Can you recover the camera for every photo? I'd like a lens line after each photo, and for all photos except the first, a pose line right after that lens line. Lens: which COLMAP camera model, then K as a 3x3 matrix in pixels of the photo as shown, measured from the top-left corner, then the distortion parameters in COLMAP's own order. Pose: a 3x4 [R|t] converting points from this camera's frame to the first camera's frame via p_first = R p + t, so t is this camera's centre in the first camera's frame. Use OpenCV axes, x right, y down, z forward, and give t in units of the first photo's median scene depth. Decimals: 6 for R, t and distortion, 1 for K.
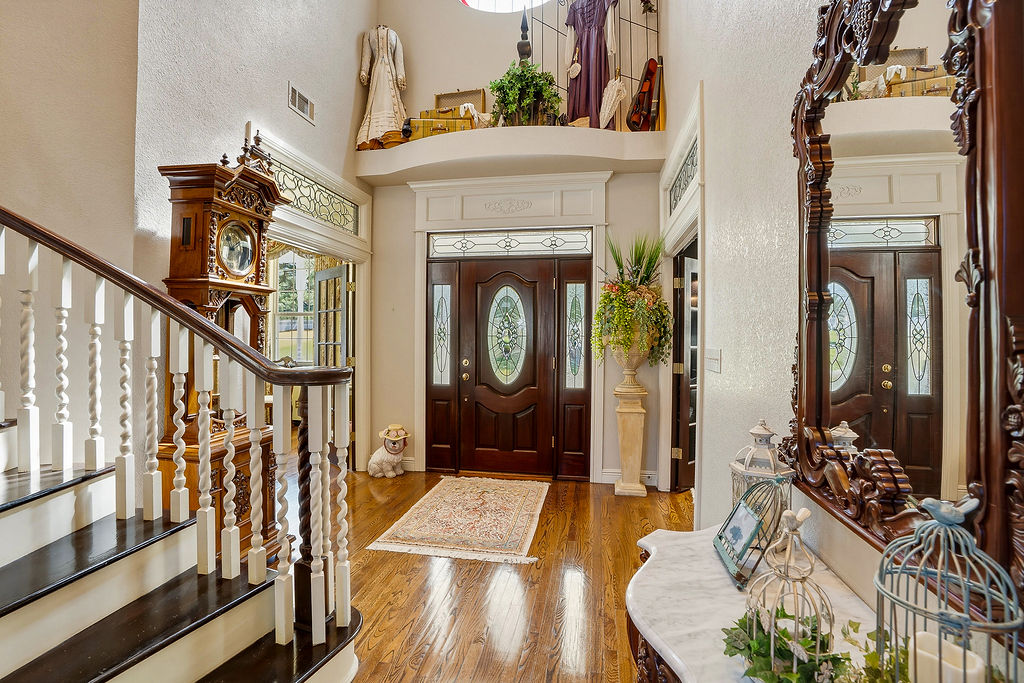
lens RADIAL K [[476.3, 0, 510.9], [0, 476.3, 340.8], [0, 0, 1]] dist [-0.023241, 0.001237]
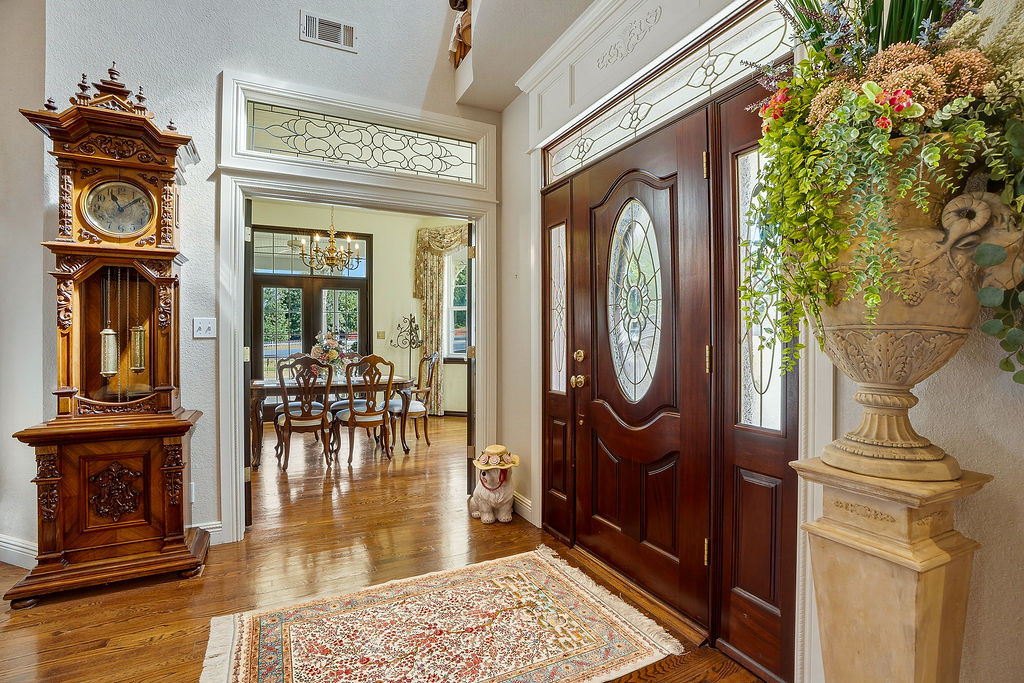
lens RADIAL K [[476.3, 0, 511.4], [0, 476.3, 335.3], [0, 0, 1]] dist [-0.023241, 0.001237]
pose [[0.595085, -0.018455, -0.803451, 0.328306], [0.000930, 0.999751, -0.022275, 0.037491], [0.803662, 0.012508, 0.594955, 0.644542]]
